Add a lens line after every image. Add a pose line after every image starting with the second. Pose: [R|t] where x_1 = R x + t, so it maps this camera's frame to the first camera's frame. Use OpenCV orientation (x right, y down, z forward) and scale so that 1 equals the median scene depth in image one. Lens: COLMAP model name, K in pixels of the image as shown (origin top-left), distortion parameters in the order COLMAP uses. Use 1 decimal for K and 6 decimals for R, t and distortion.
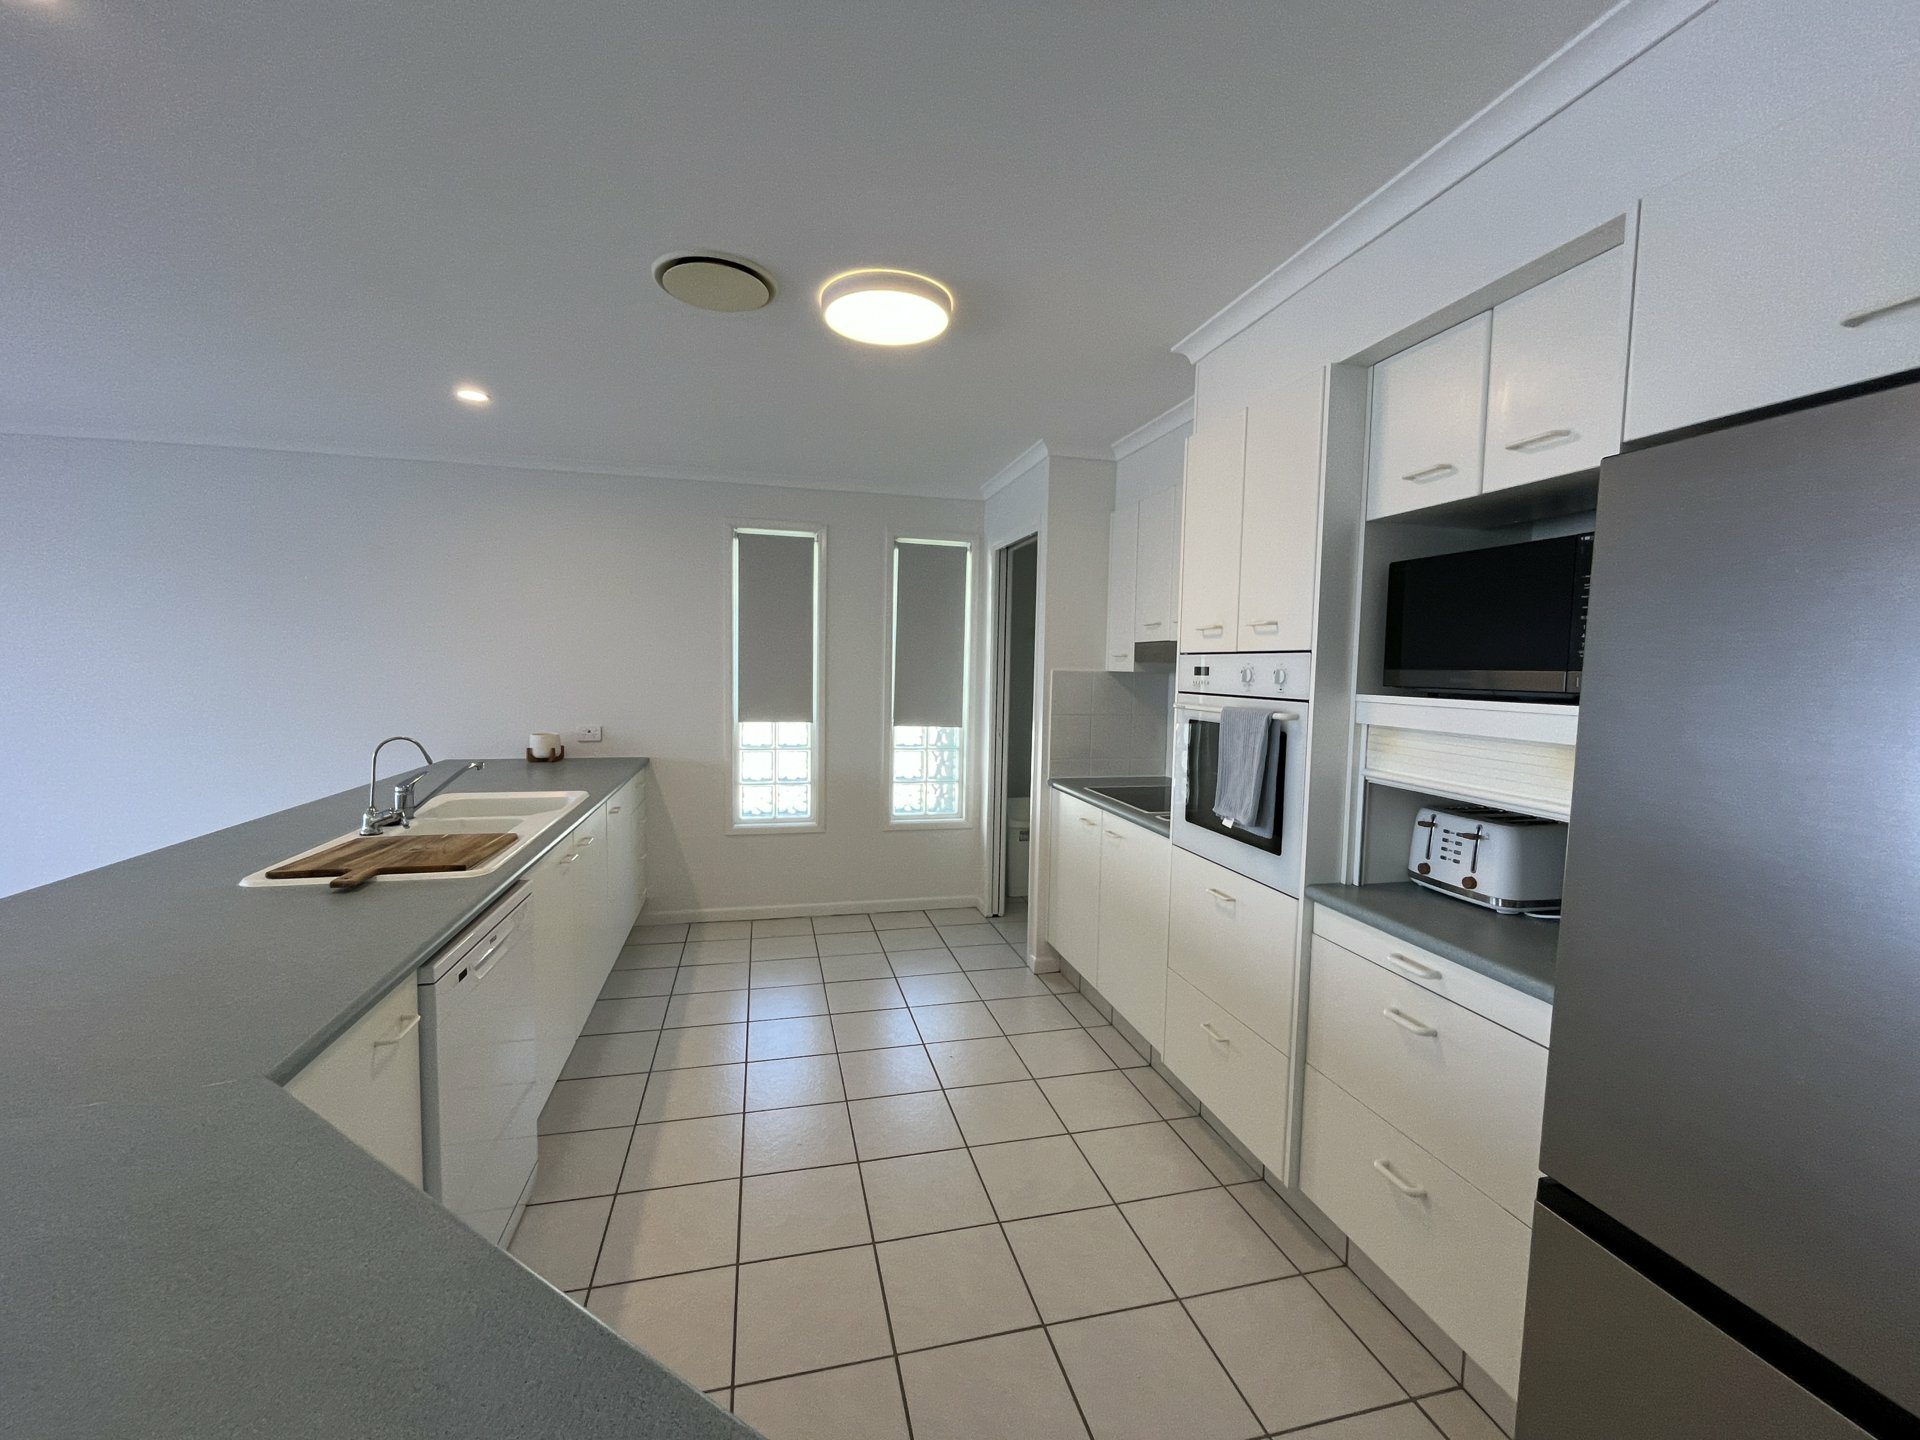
lens RADIAL K [[785.4, 0, 955.0], [0, 785.4, 715.8], [0, 0, 1]] dist [-0.002445, -0.000133]
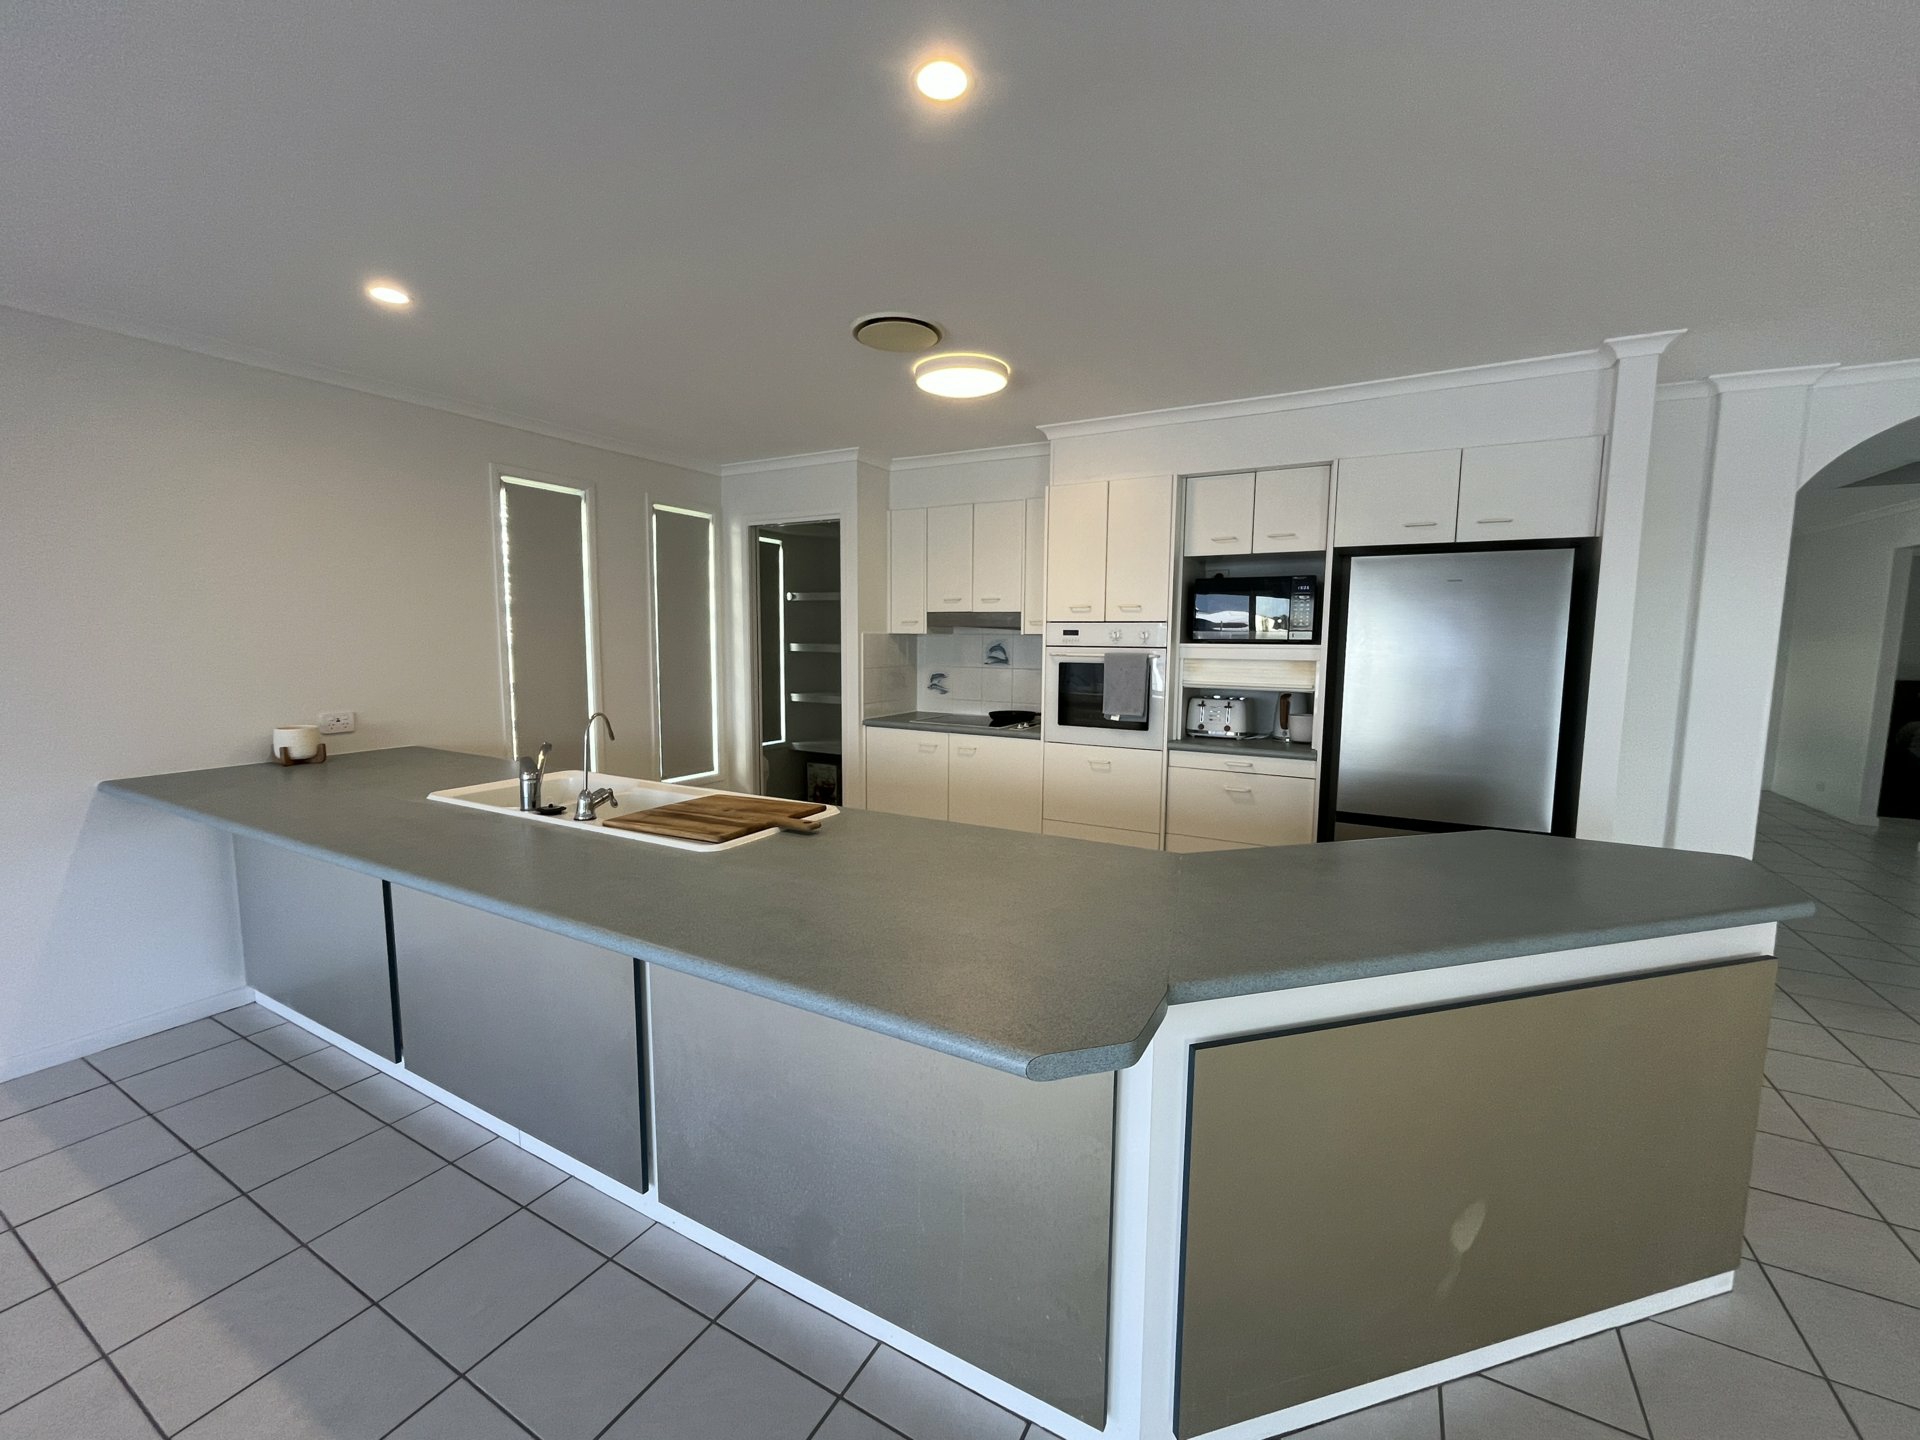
lens RADIAL K [[785.4, 0, 955.0], [0, 785.4, 715.8], [0, 0, 1]] dist [-0.002445, -0.000133]
pose [[0.682087, -0.088239, 0.725928, -0.992835], [0.052994, 0.996048, 0.071280, -0.012302], [-0.729348, -0.010149, 0.684068, 0.040581]]
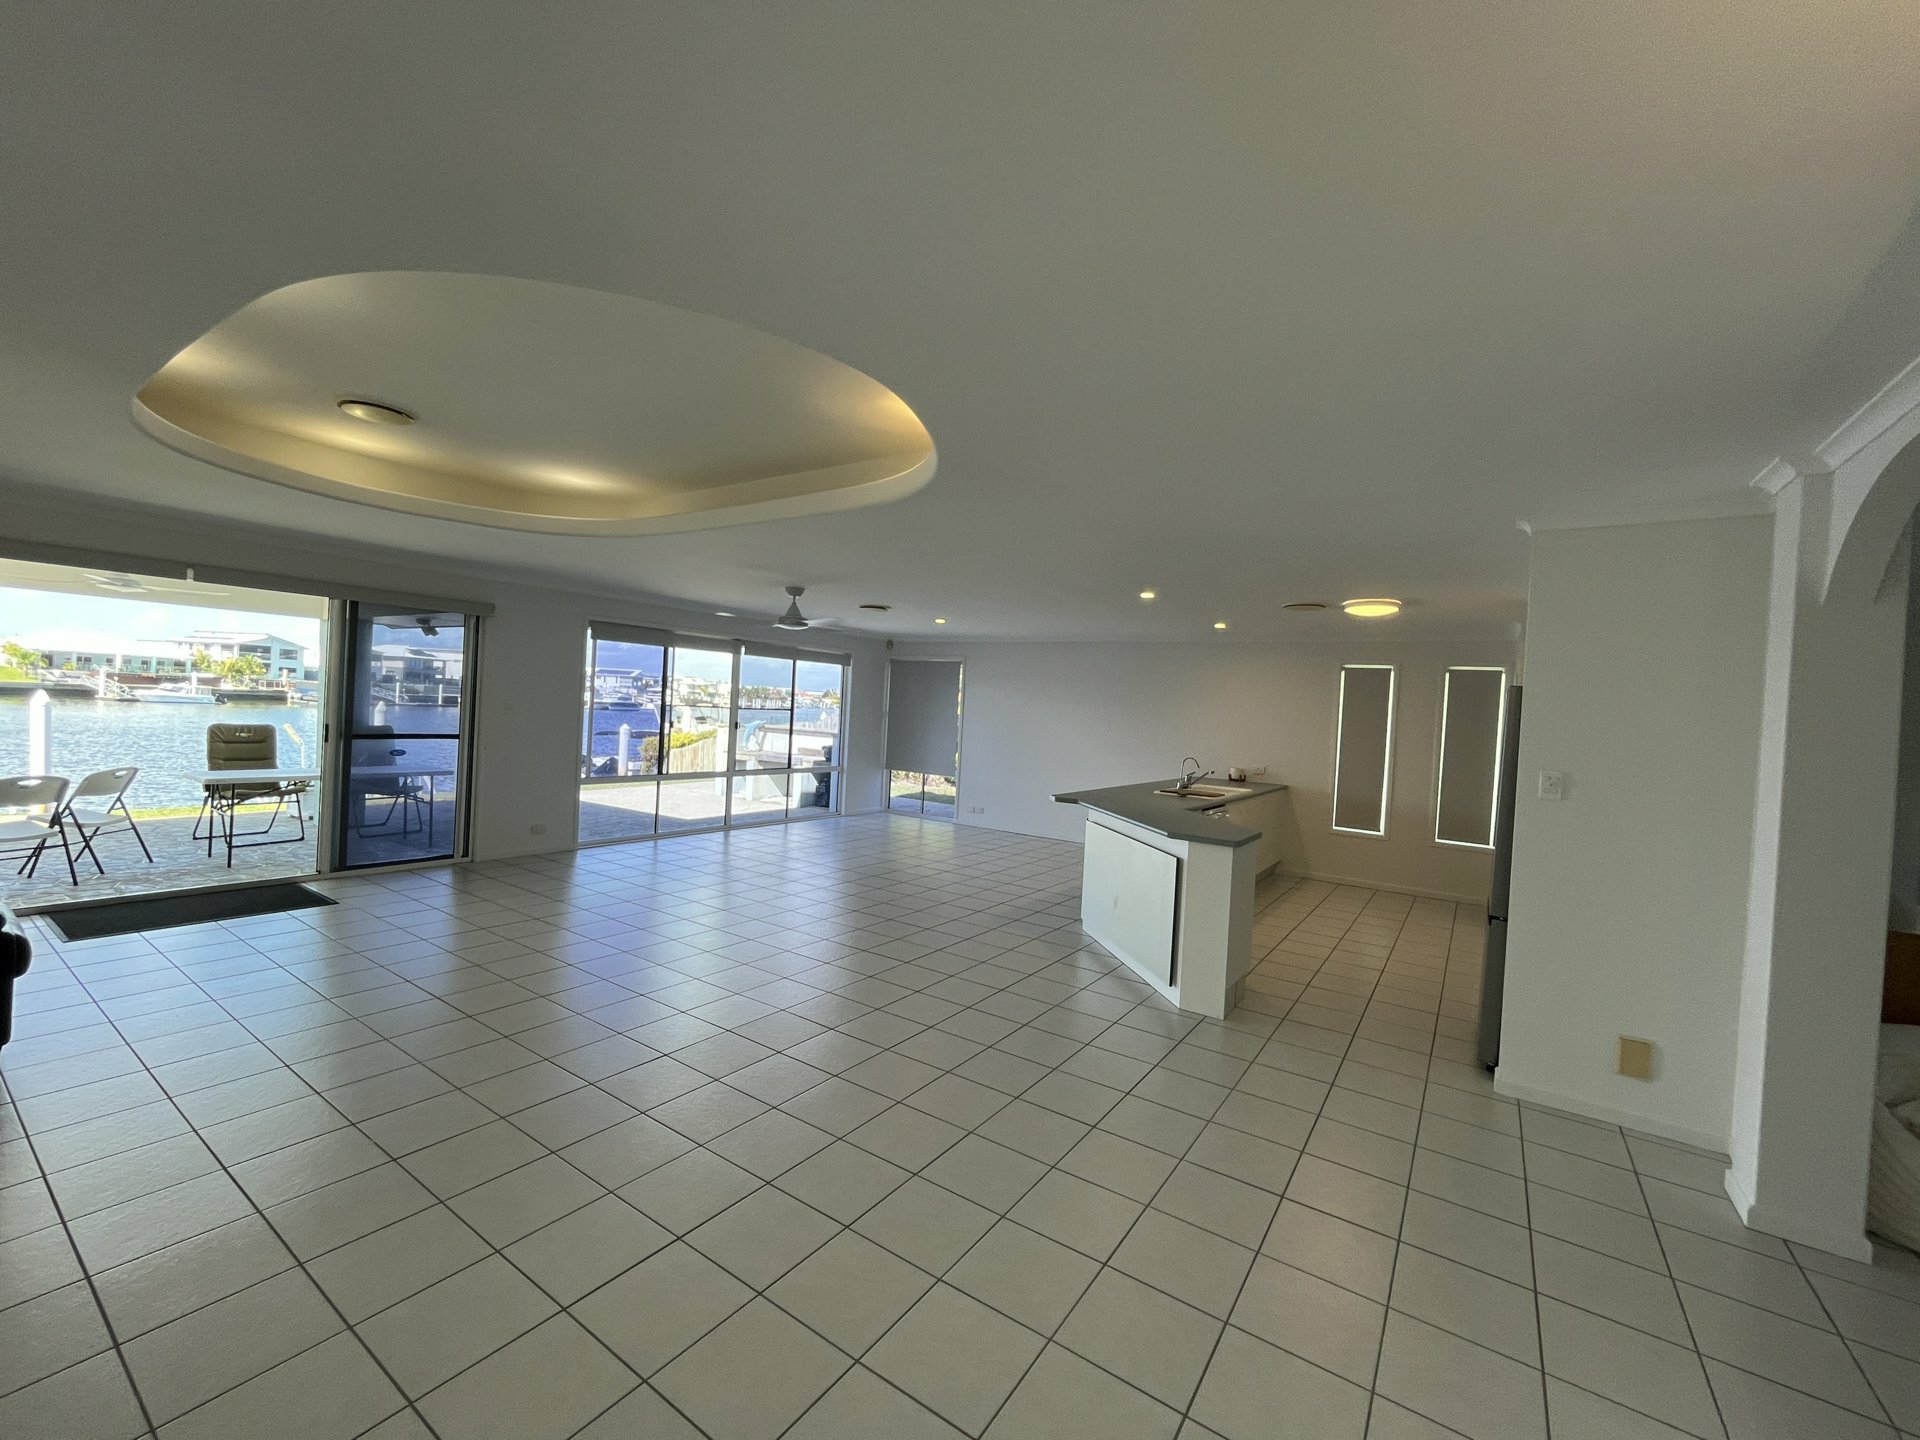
lens RADIAL K [[785.4, 0, 955.0], [0, 785.4, 715.8], [0, 0, 1]] dist [-0.002445, -0.000133]
pose [[0.673670, 0.026777, -0.738547, 0.785489], [-0.089867, 0.994896, -0.045901, 0.075848], [0.733548, 0.097293, 0.672638, -1.492939]]
